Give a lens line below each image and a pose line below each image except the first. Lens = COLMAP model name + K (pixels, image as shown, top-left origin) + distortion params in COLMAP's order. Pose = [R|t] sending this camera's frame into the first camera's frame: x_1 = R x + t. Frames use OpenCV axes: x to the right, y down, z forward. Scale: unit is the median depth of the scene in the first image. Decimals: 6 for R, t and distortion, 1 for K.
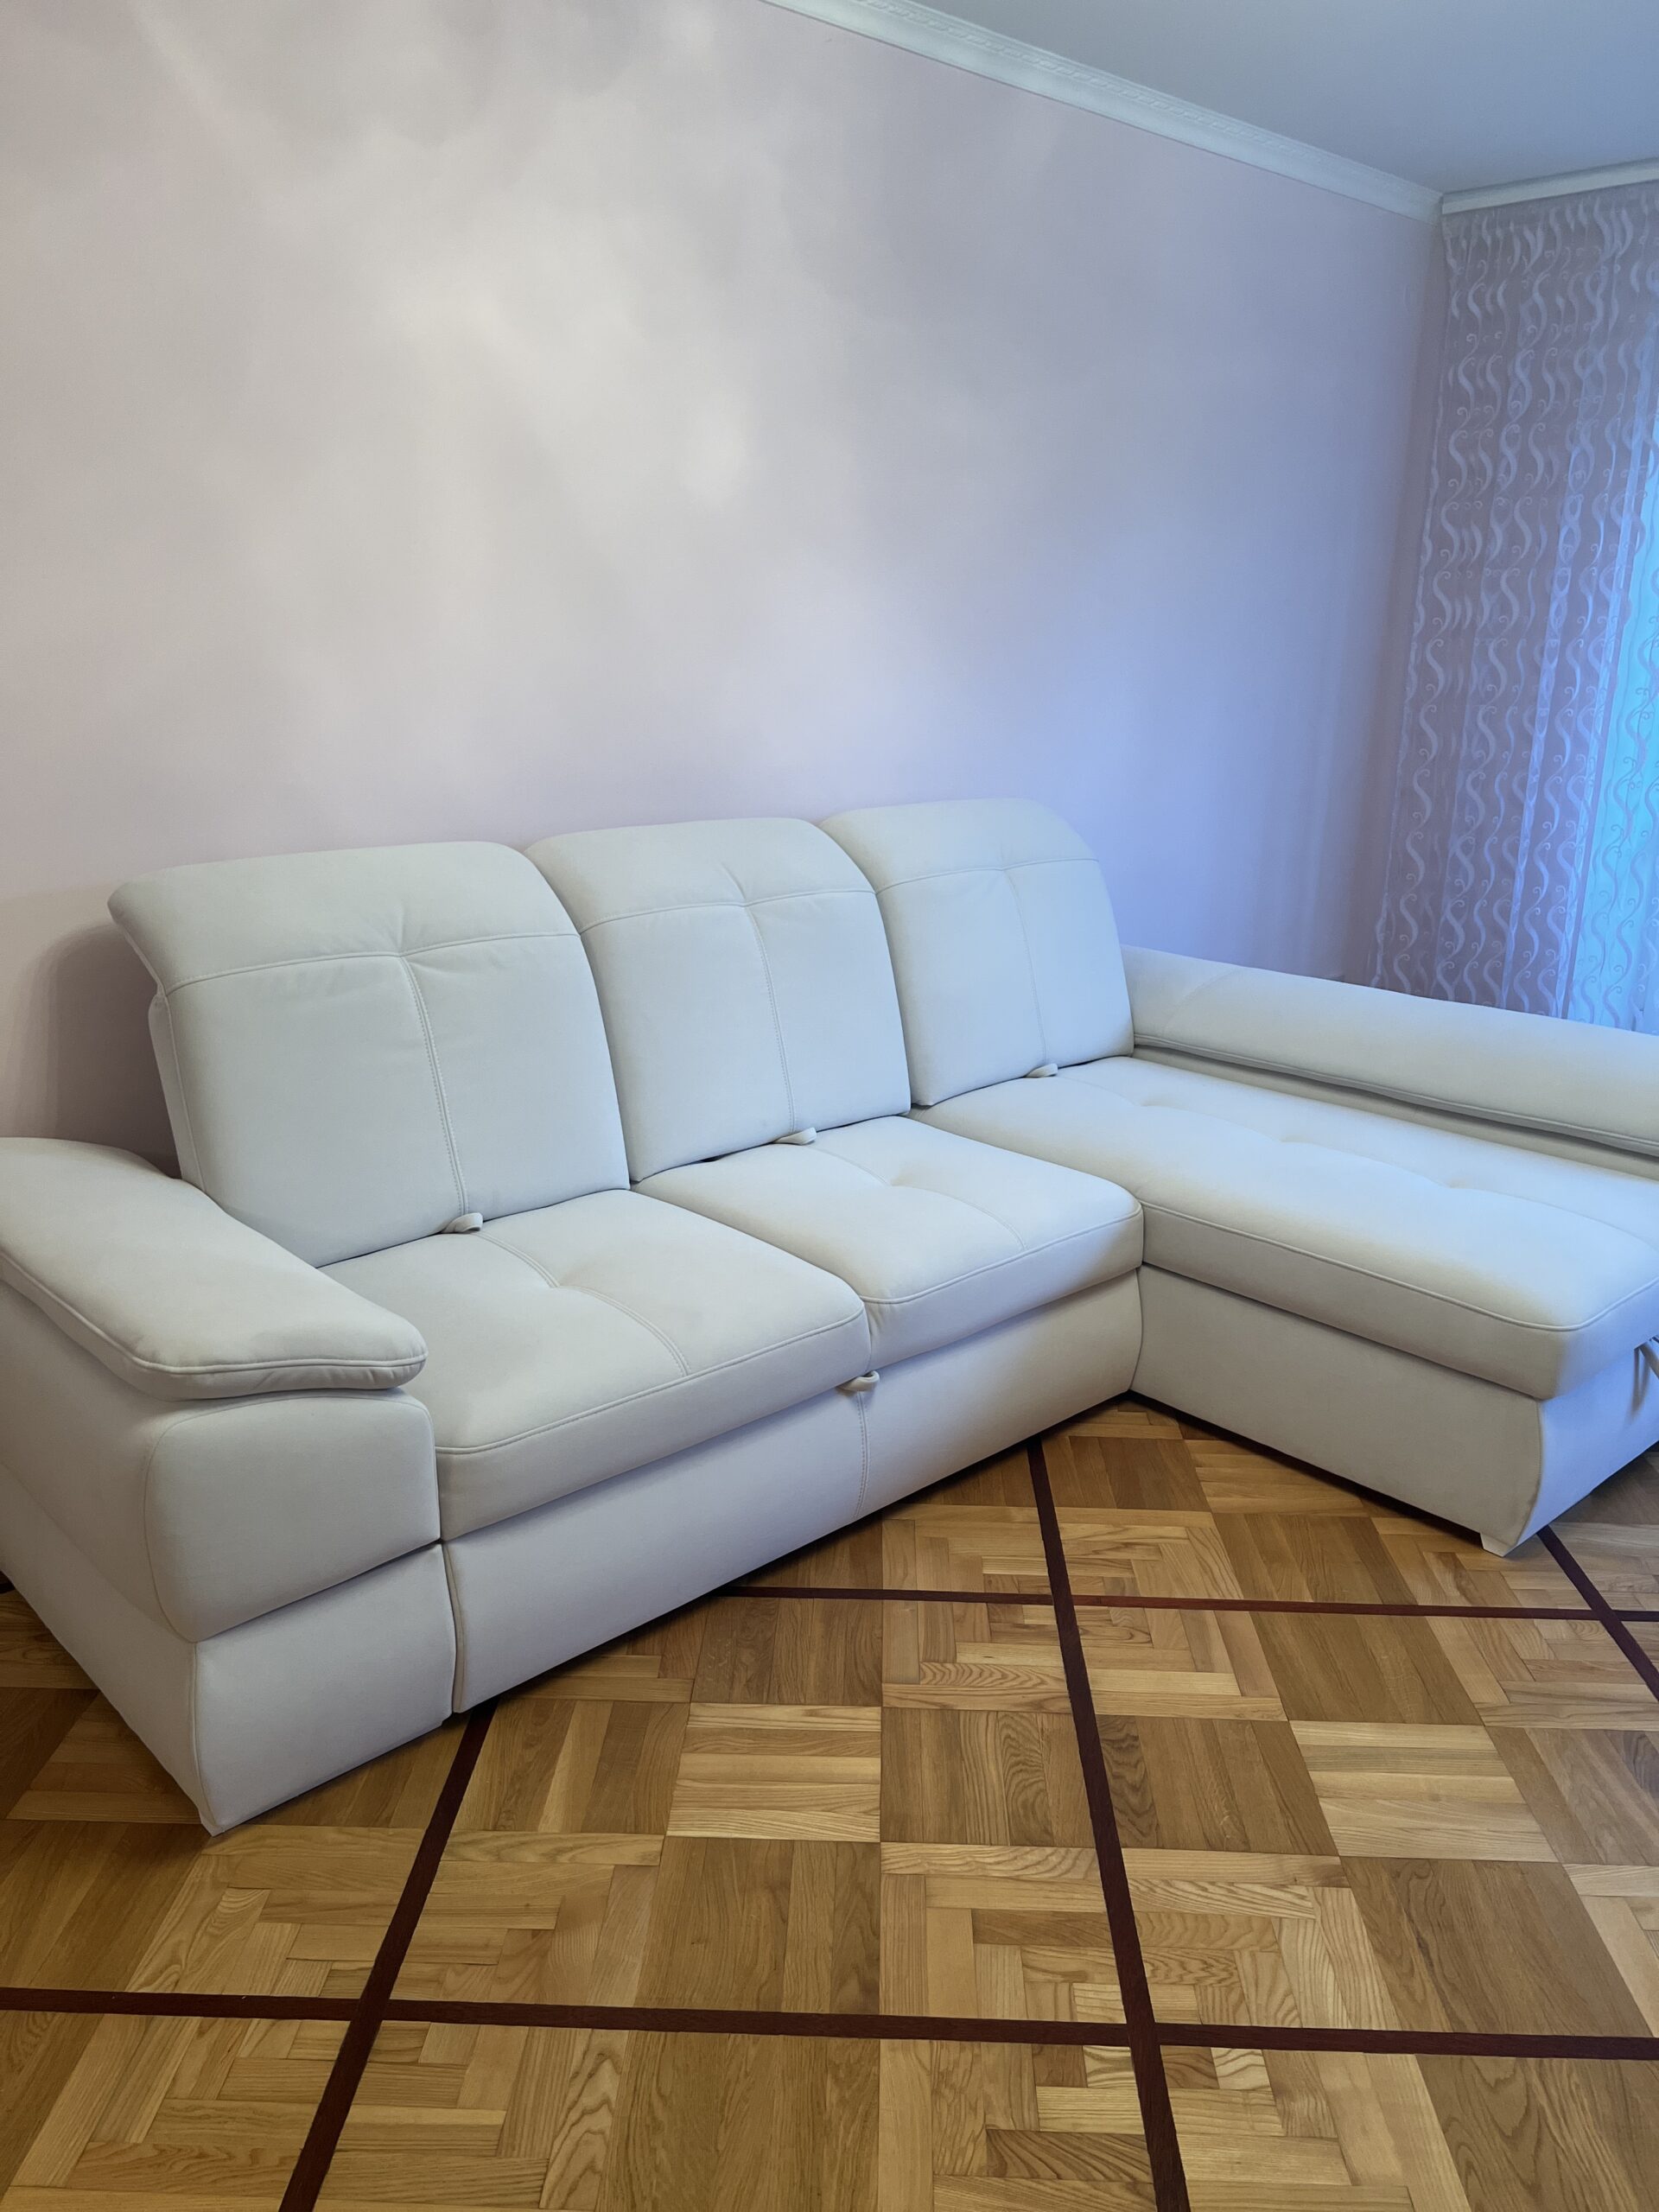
lens RADIAL K [[1642.9, 0, 827.2], [0, 1642.9, 1118.7], [0, 0, 1]] dist [0.022971, -0.038790]
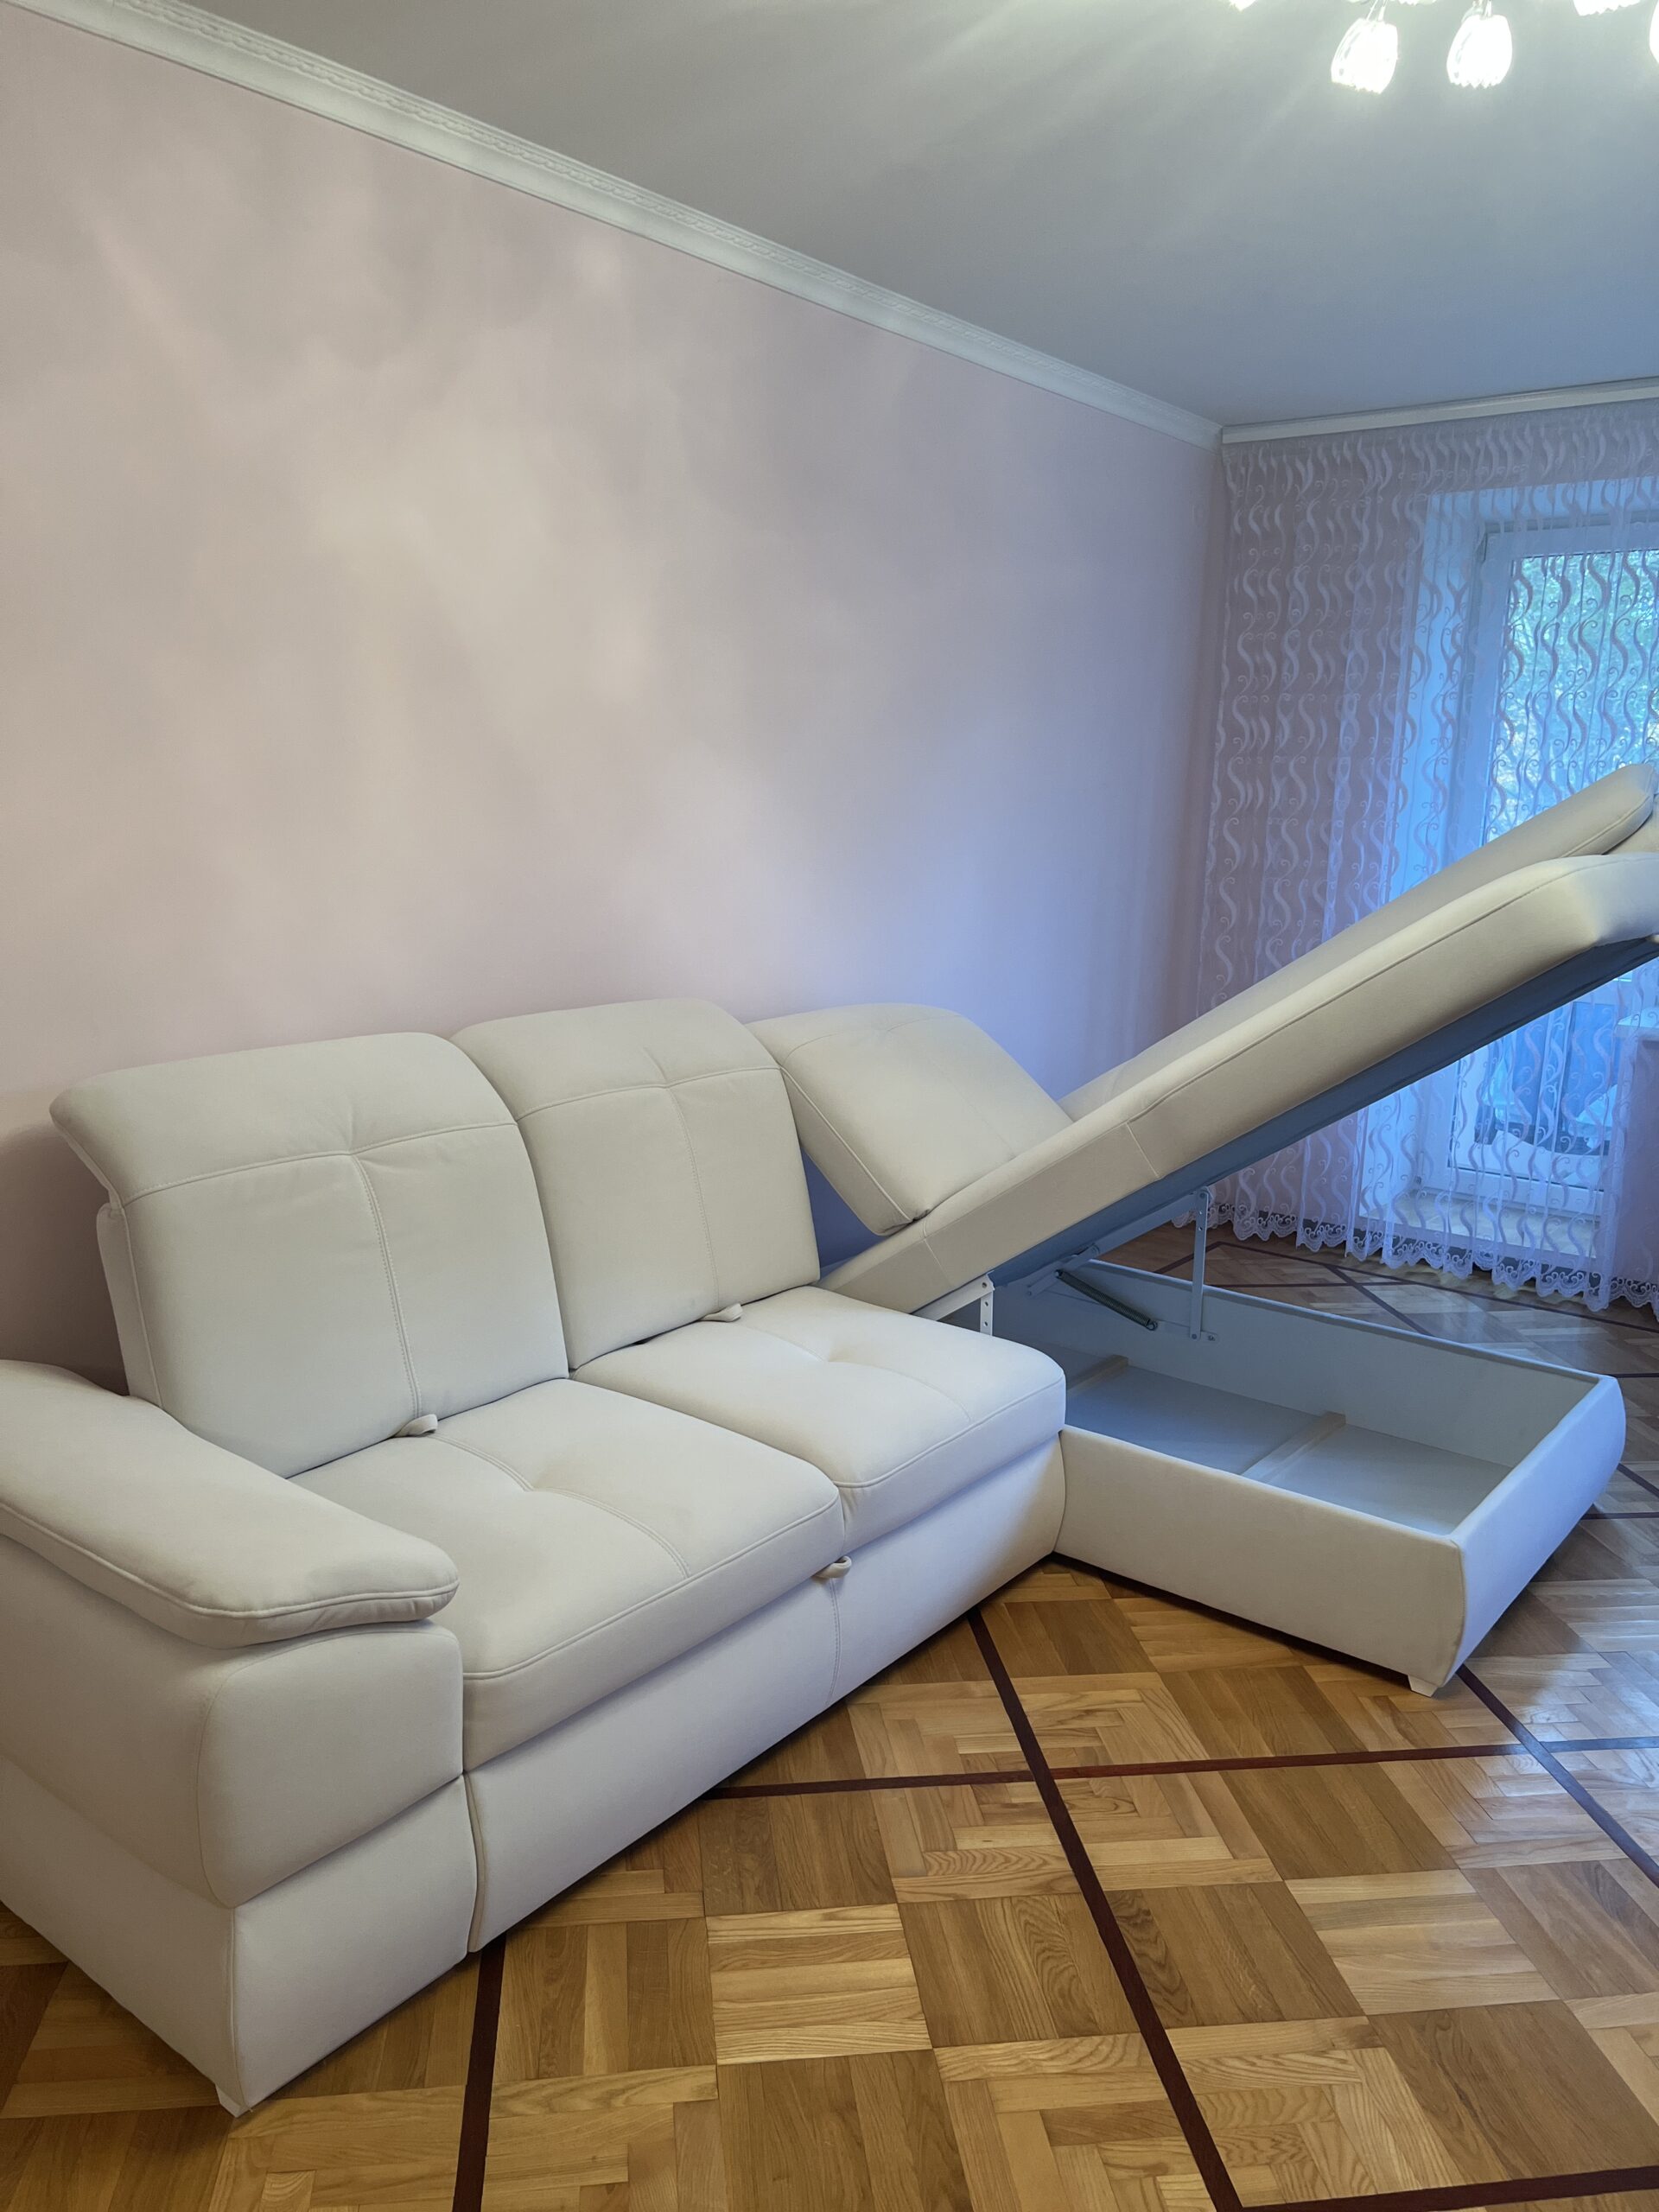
lens RADIAL K [[1642.9, 0, 824.7], [0, 1642.9, 1097.6], [0, 0, 1]] dist [0.022971, -0.038790]
pose [[0.987419, -0.016992, 0.157210, -0.139268], [0.031204, 0.995598, -0.088380, -0.037862], [-0.155016, 0.092174, 0.983603, -0.020086]]
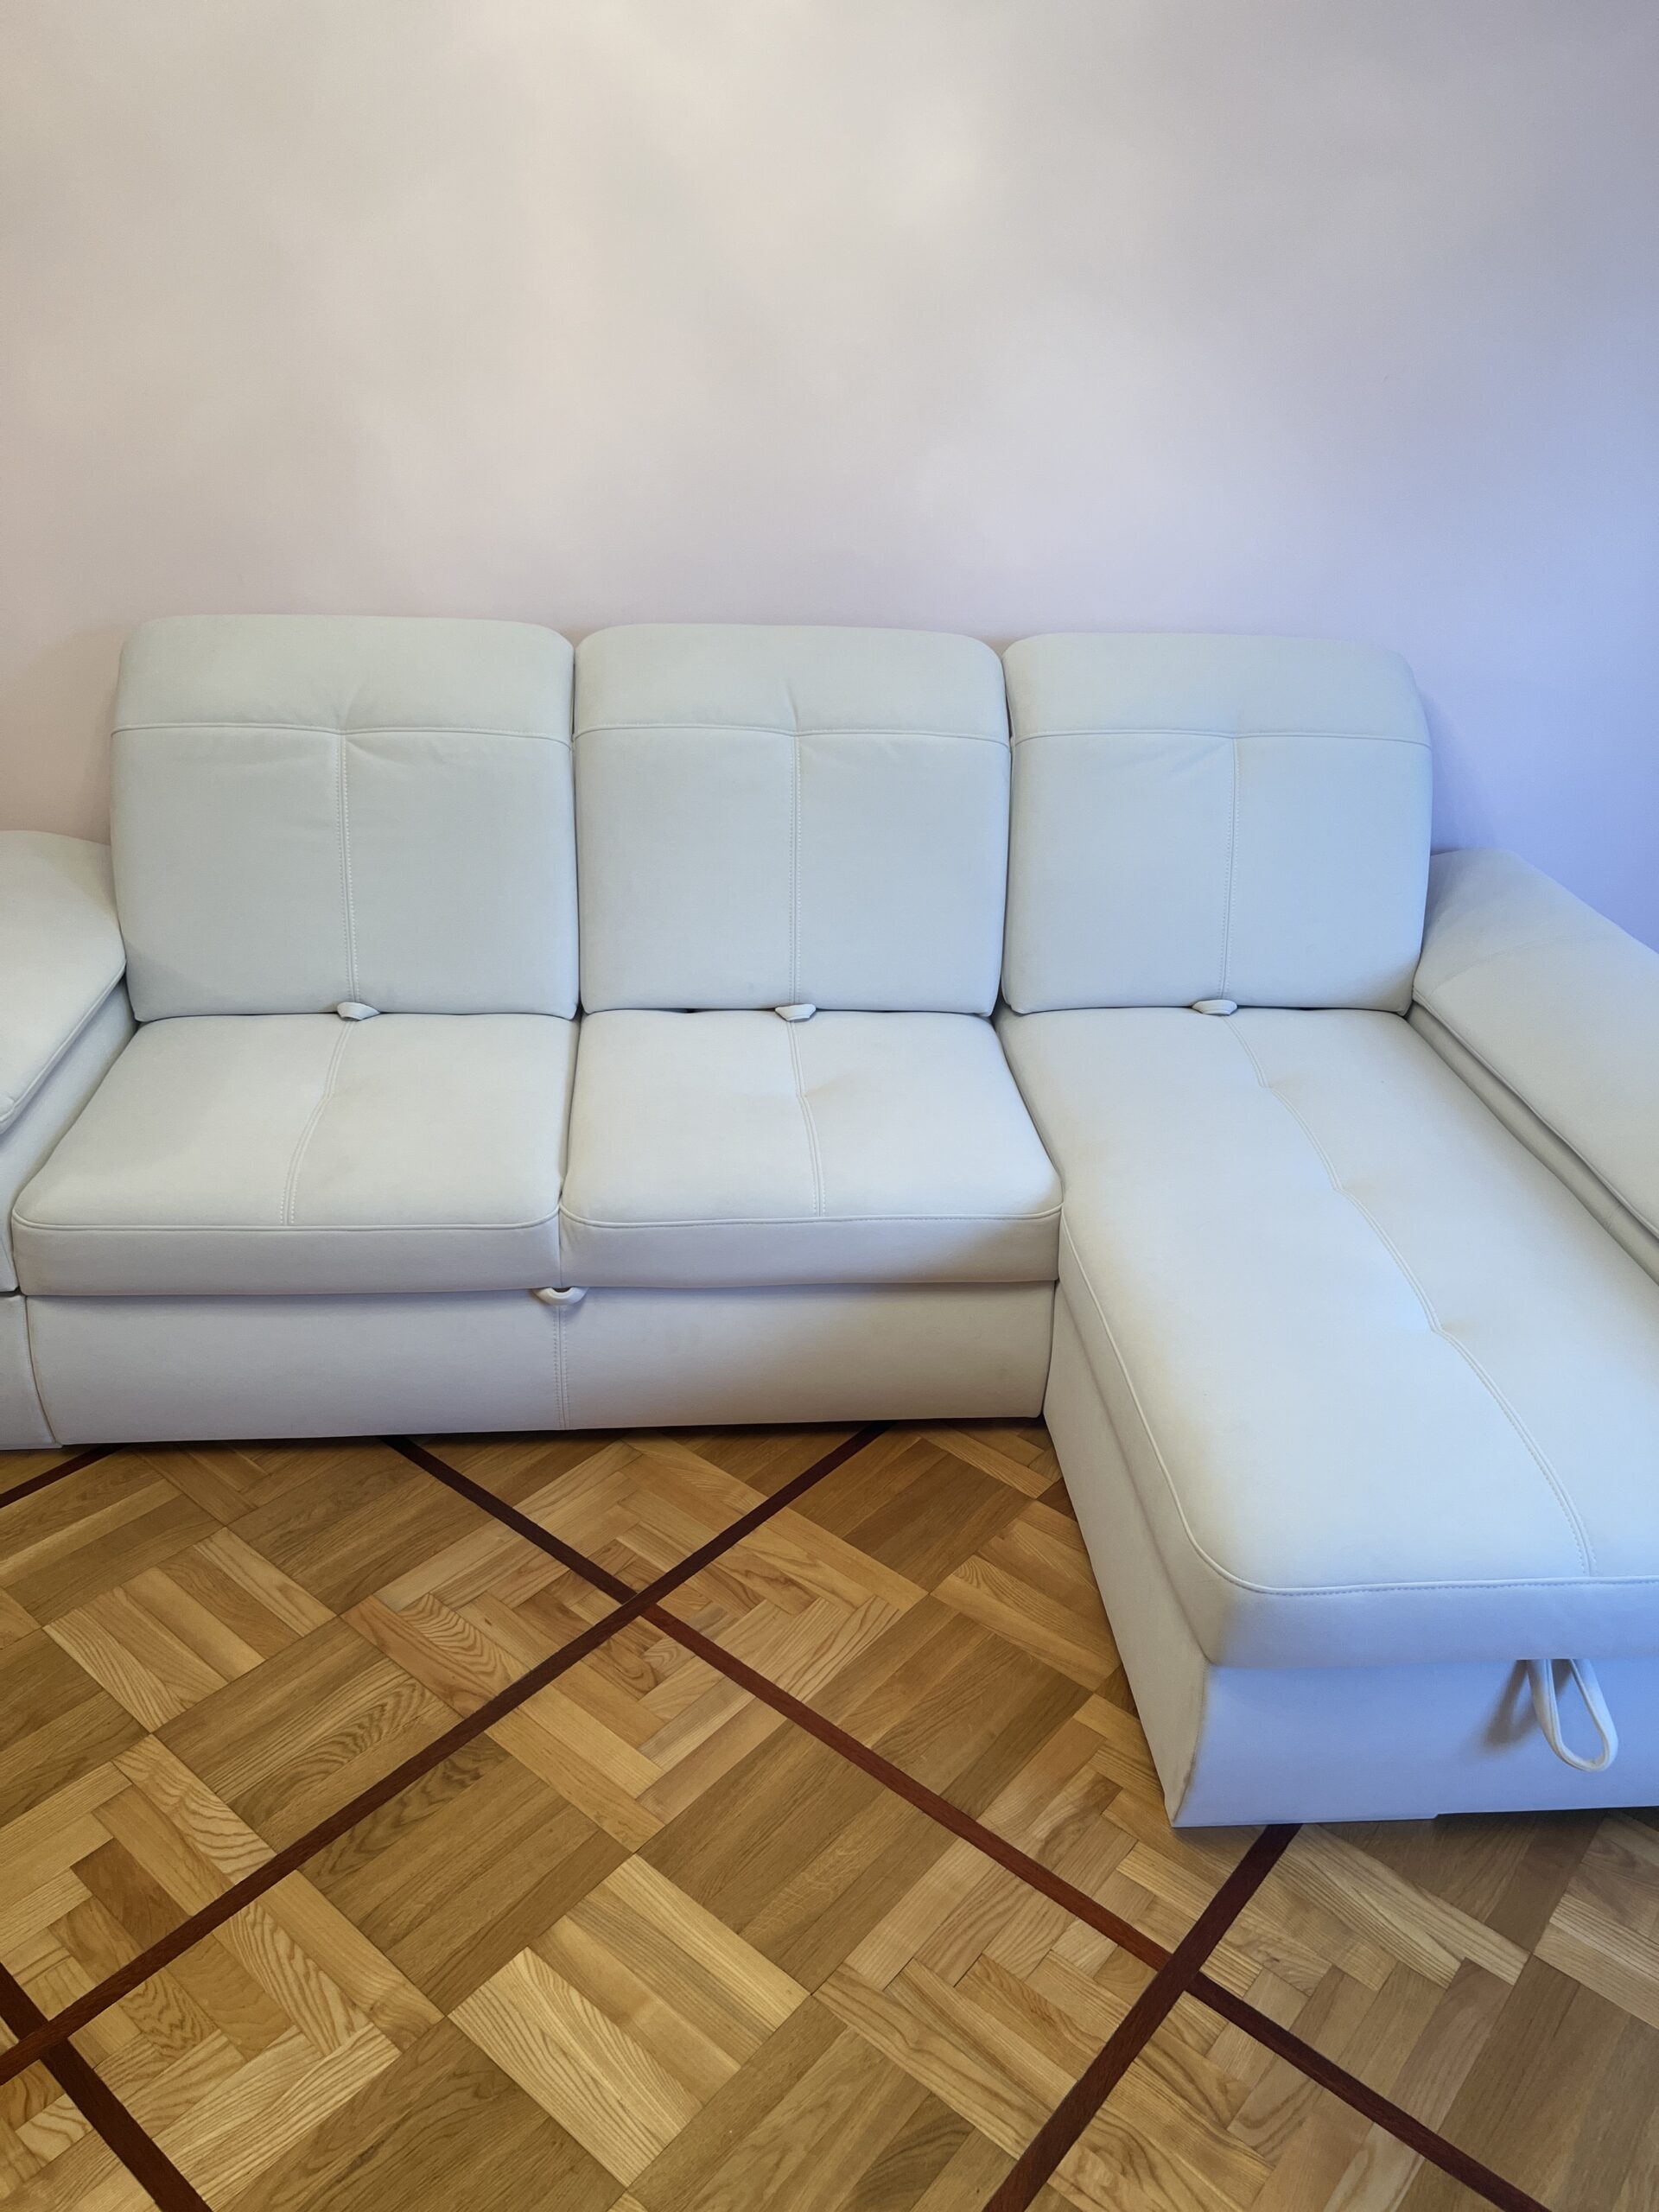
lens RADIAL K [[1642.9, 0, 820.1], [0, 1642.9, 1118.8], [0, 0, 1]] dist [0.022971, -0.038790]
pose [[0.793615, 0.295892, -0.531623, 0.594088], [-0.202685, 0.952441, 0.227540, -0.169206], [0.573667, -0.072827, 0.815845, 0.348768]]
